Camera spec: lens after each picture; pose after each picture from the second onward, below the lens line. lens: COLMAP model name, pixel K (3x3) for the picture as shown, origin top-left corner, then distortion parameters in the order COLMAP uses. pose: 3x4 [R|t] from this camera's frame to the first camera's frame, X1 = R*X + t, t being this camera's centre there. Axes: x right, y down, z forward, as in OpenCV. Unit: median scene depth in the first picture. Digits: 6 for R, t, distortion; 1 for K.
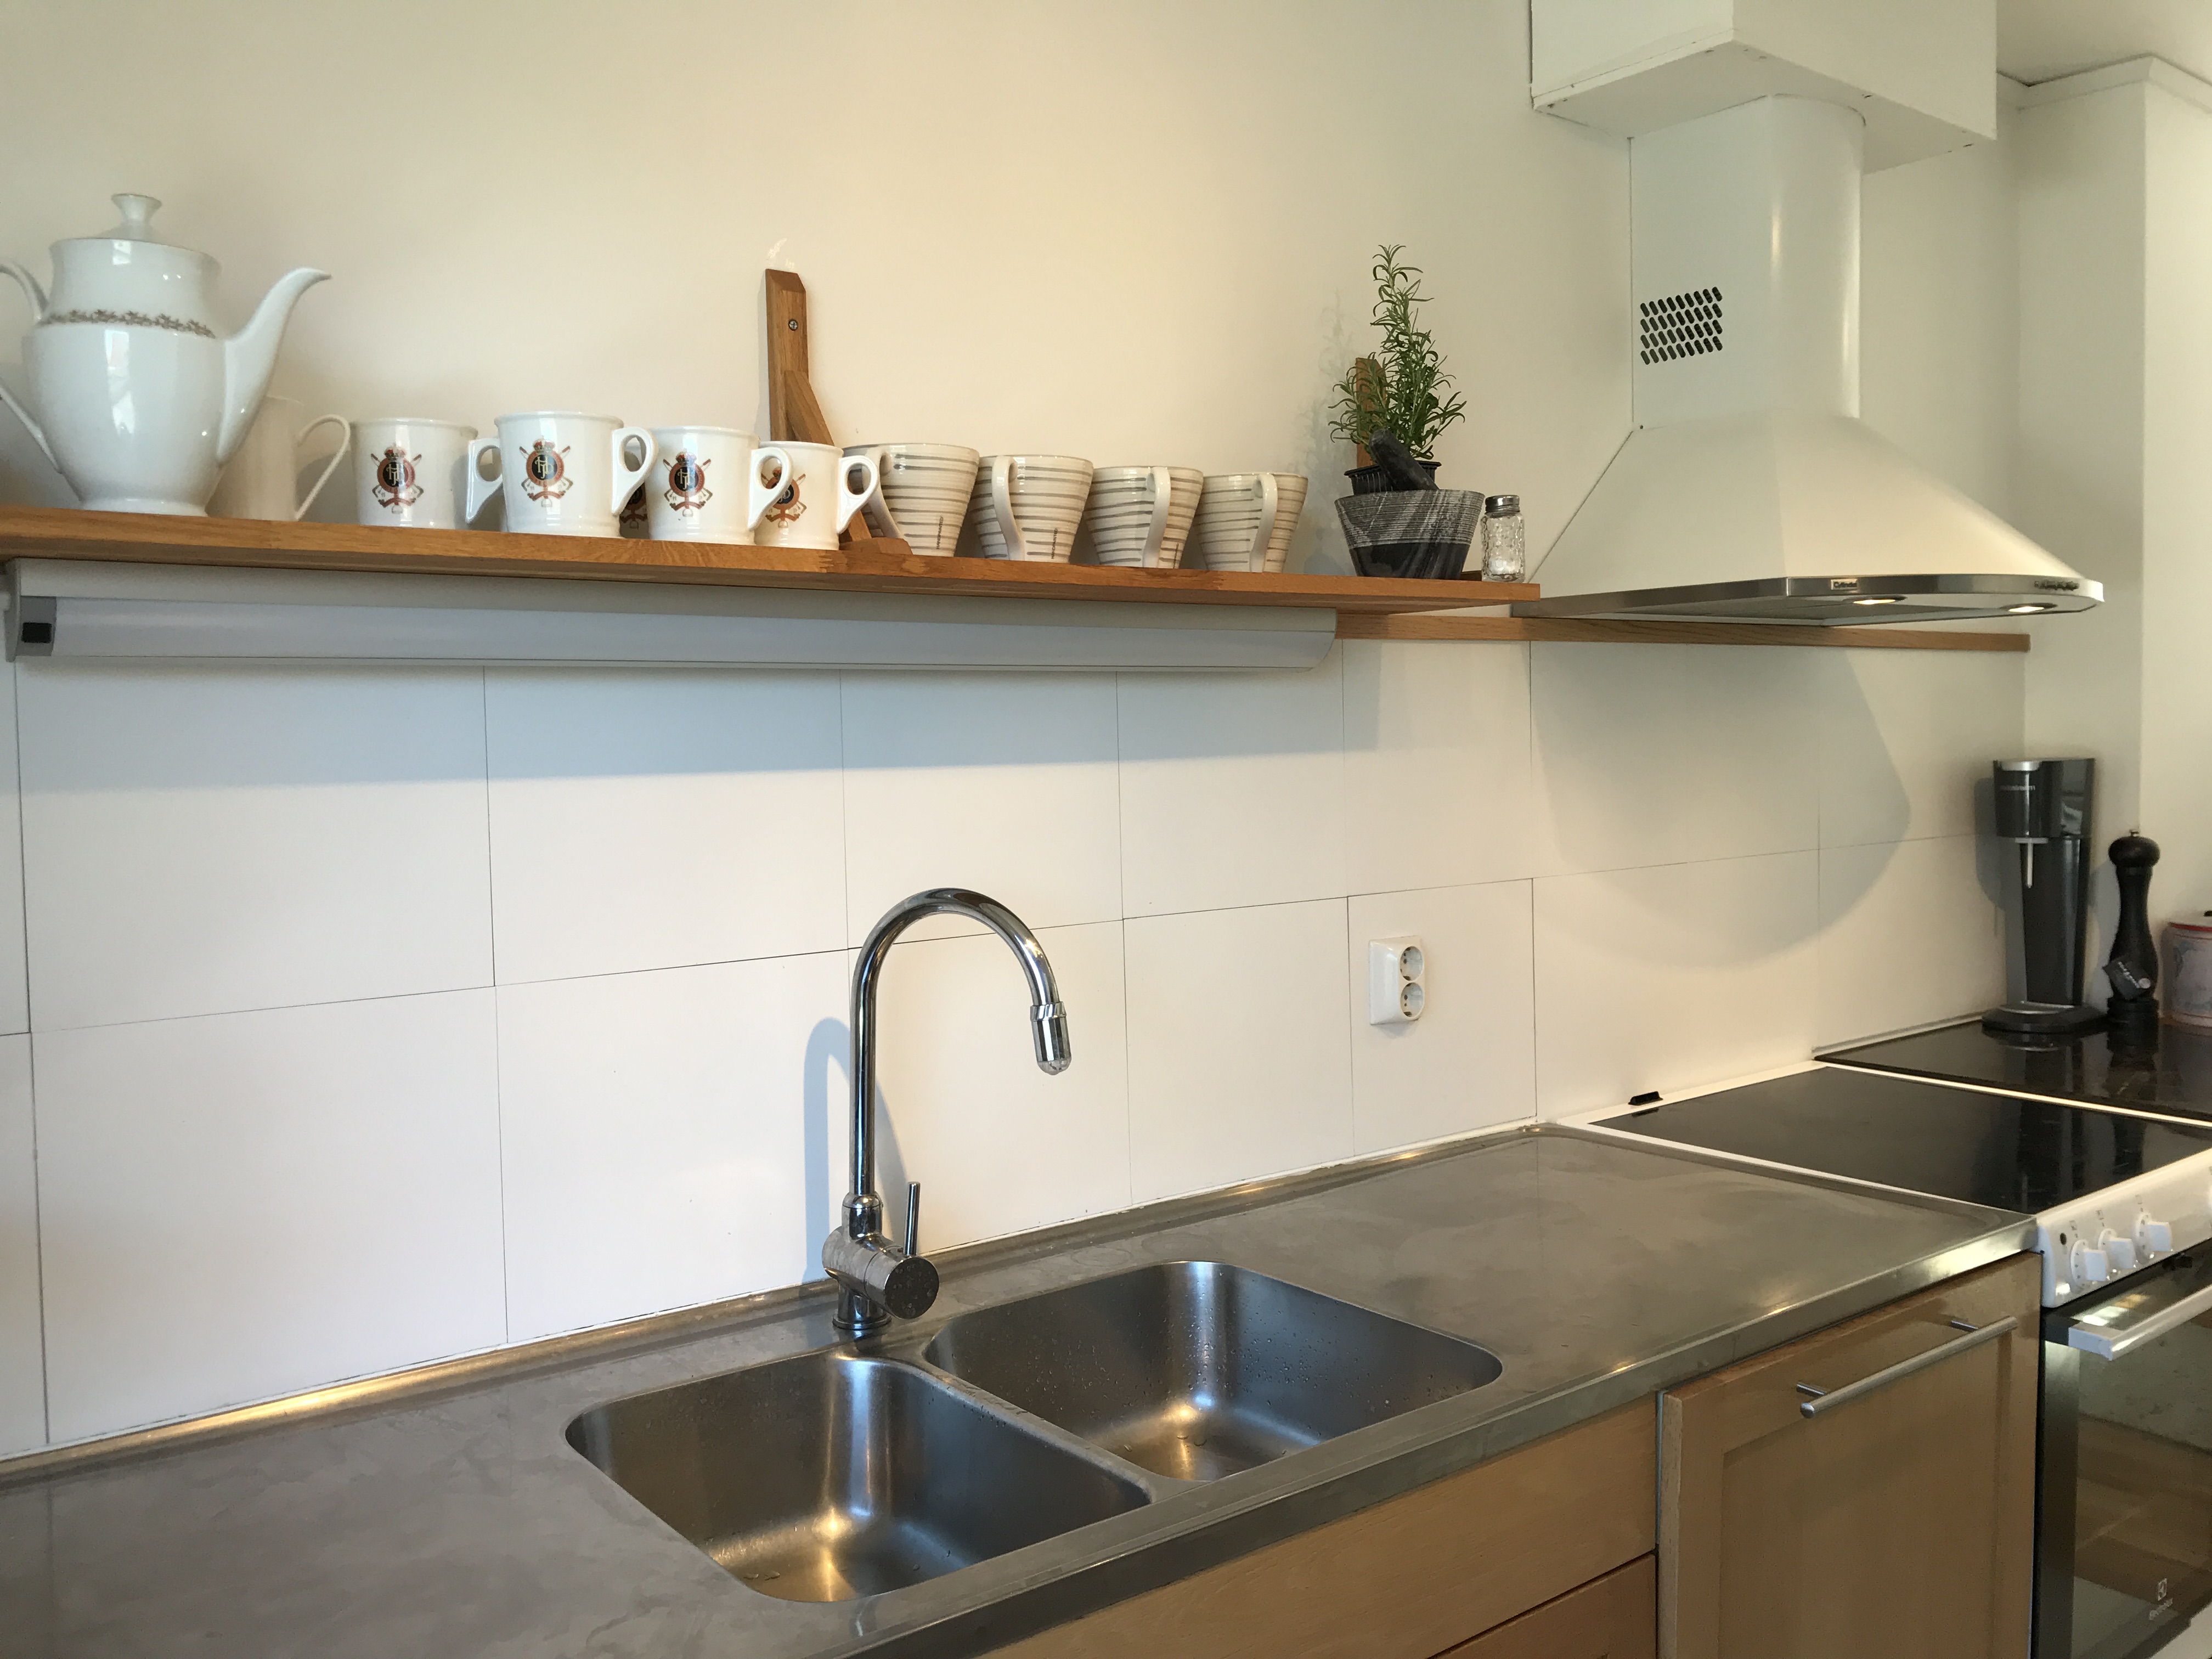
lens RADIAL K [[1794.7, 0, 1106.5], [0, 1794.7, 785.6], [0, 0, 1]] dist [-0.013124, 0.019899]
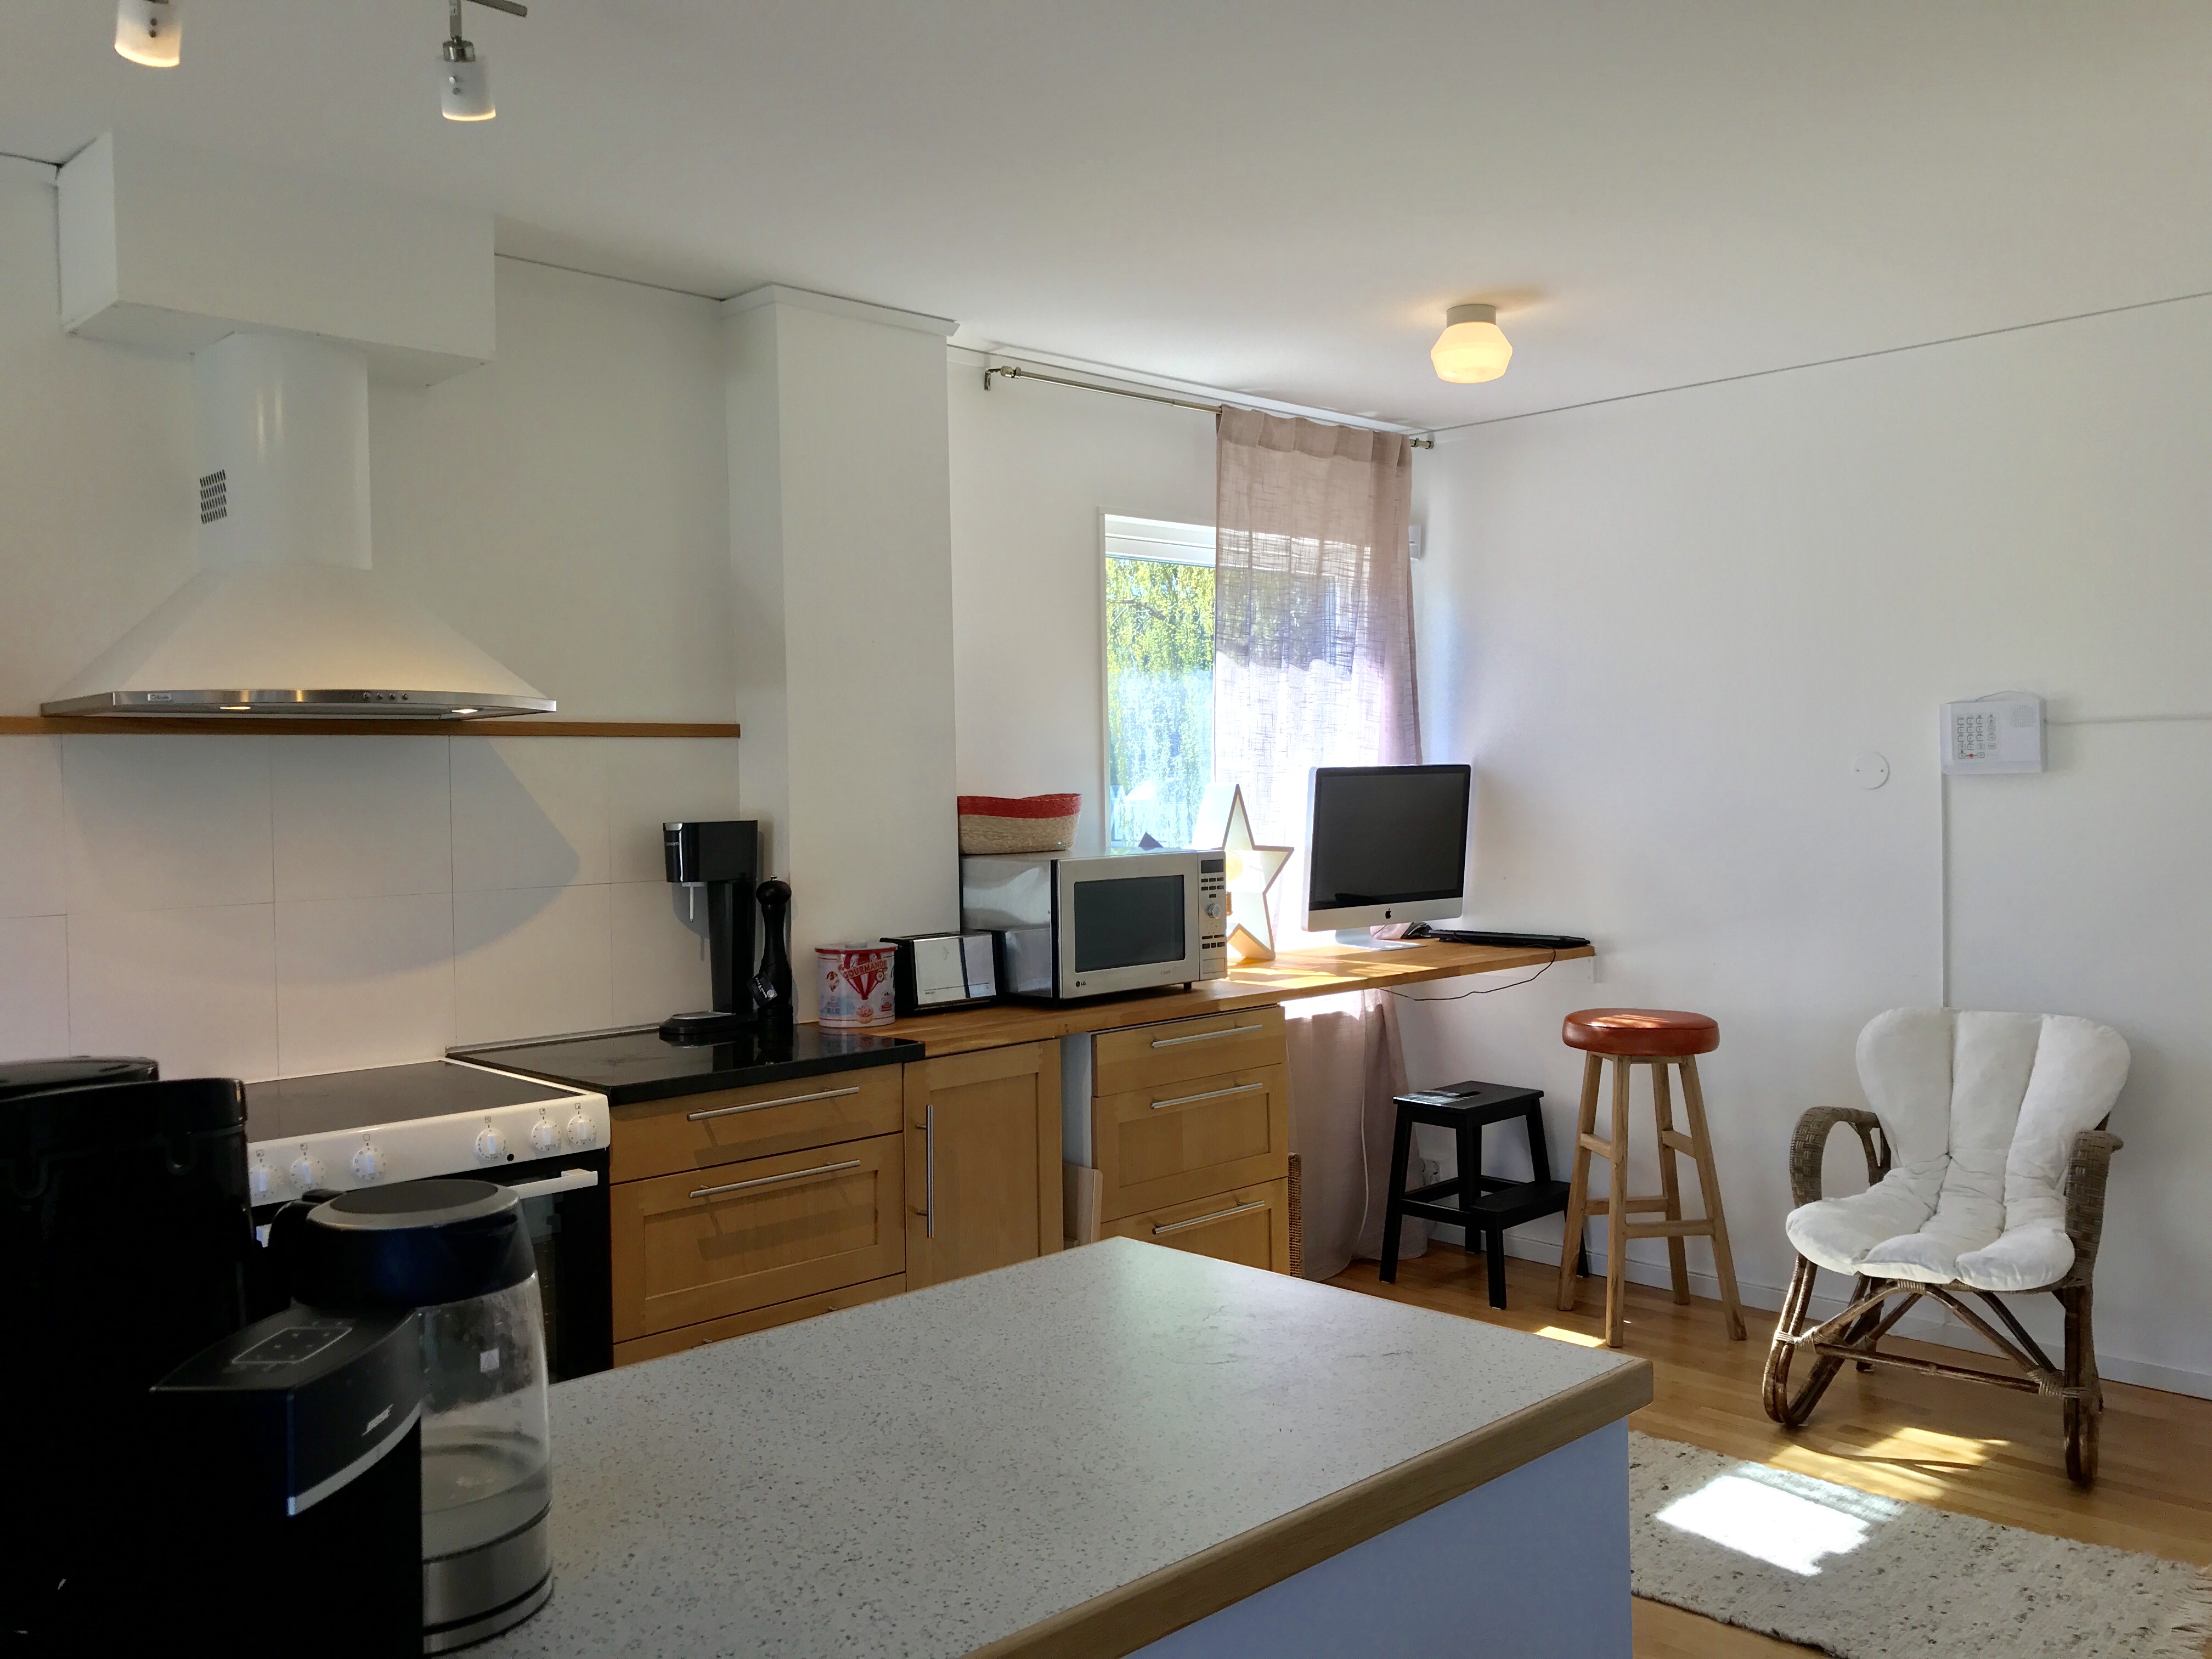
lens RADIAL K [[1797.8, 0, 1085.9], [0, 1797.8, 774.0], [0, 0, 1]] dist [0.103283, -0.102055]
pose [[0.995821, -0.004943, 0.091198, 0.780683], [0.009018, 0.998976, -0.044328, 0.013204], [-0.090886, 0.044965, 0.994846, -0.371676]]
